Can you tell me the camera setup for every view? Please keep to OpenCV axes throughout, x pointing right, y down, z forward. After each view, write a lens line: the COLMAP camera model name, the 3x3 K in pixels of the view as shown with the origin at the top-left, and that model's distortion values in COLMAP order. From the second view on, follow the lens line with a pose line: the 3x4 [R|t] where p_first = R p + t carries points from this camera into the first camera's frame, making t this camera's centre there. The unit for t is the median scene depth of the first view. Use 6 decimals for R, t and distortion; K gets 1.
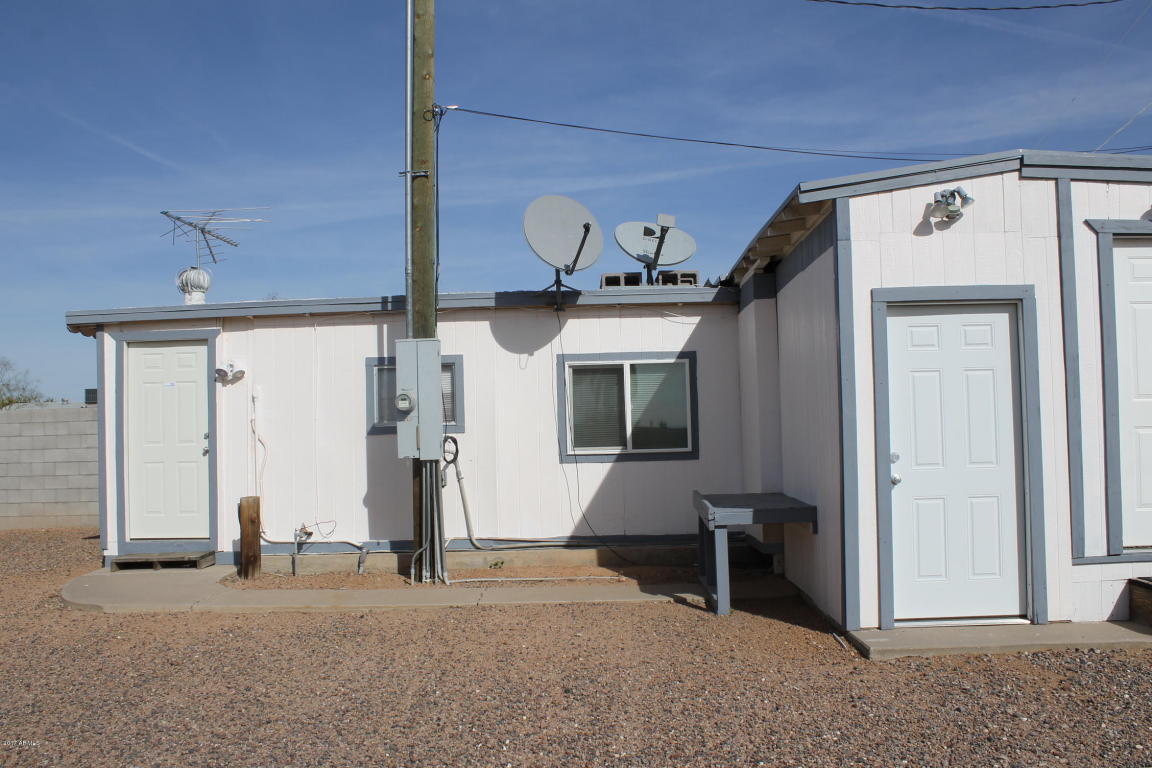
lens RADIAL K [[973.5, 0, 572.2], [0, 973.5, 390.1], [0, 0, 1]] dist [-0.167442, 0.149779]
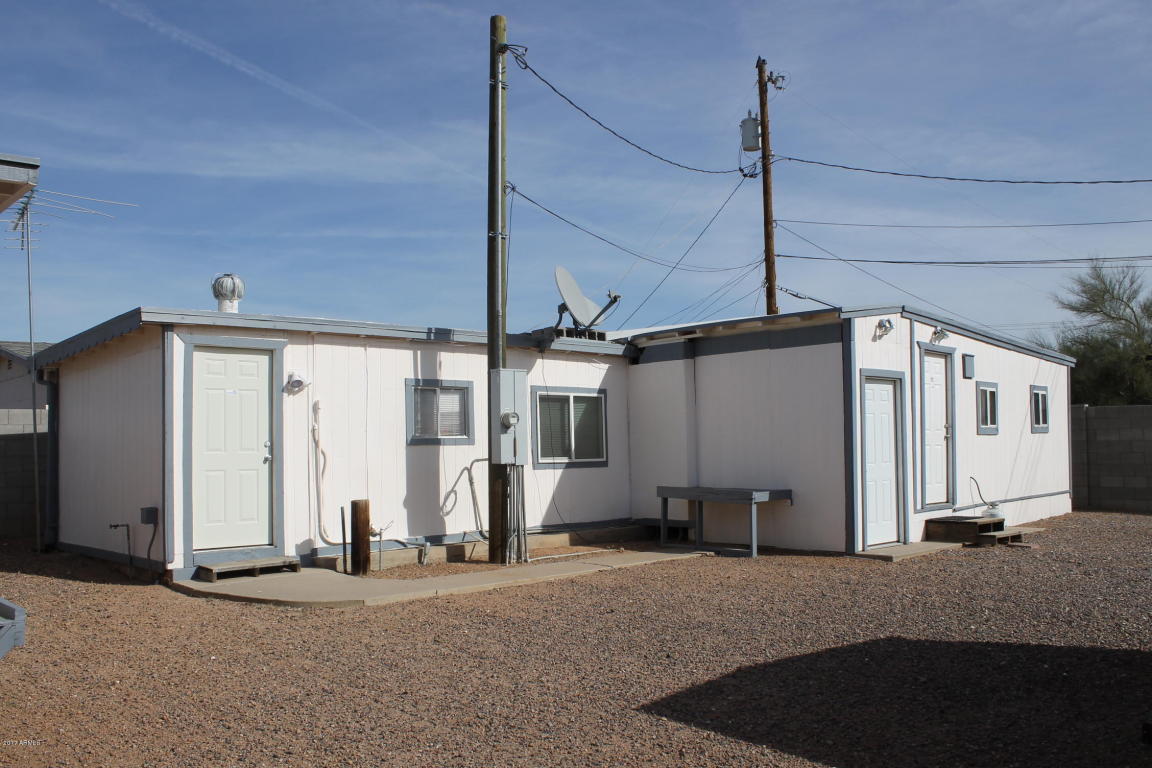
lens RADIAL K [[973.5, 0, 572.2], [0, 973.5, 390.1], [0, 0, 1]] dist [-0.167442, 0.149779]
pose [[0.713601, 0.055584, 0.698344, -1.166627], [-0.035252, 0.998434, -0.043447, 0.031458], [-0.699665, 0.006386, 0.714442, 0.049031]]
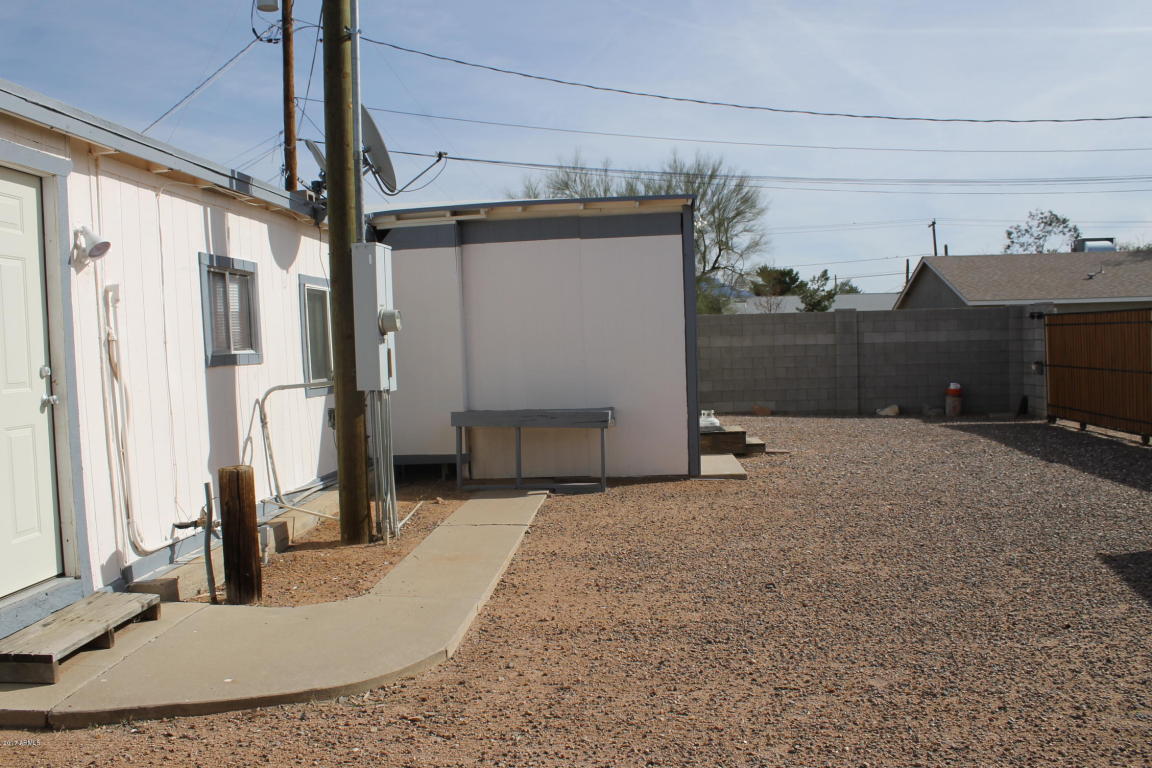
lens RADIAL K [[973.5, 0, 572.2], [0, 973.5, 390.1], [0, 0, 1]] dist [-0.167442, 0.149779]
pose [[0.057747, -0.025333, 0.998010, -1.144184], [-0.011038, 0.999601, 0.026012, 0.056021], [-0.998270, -0.012518, 0.057445, 0.933986]]
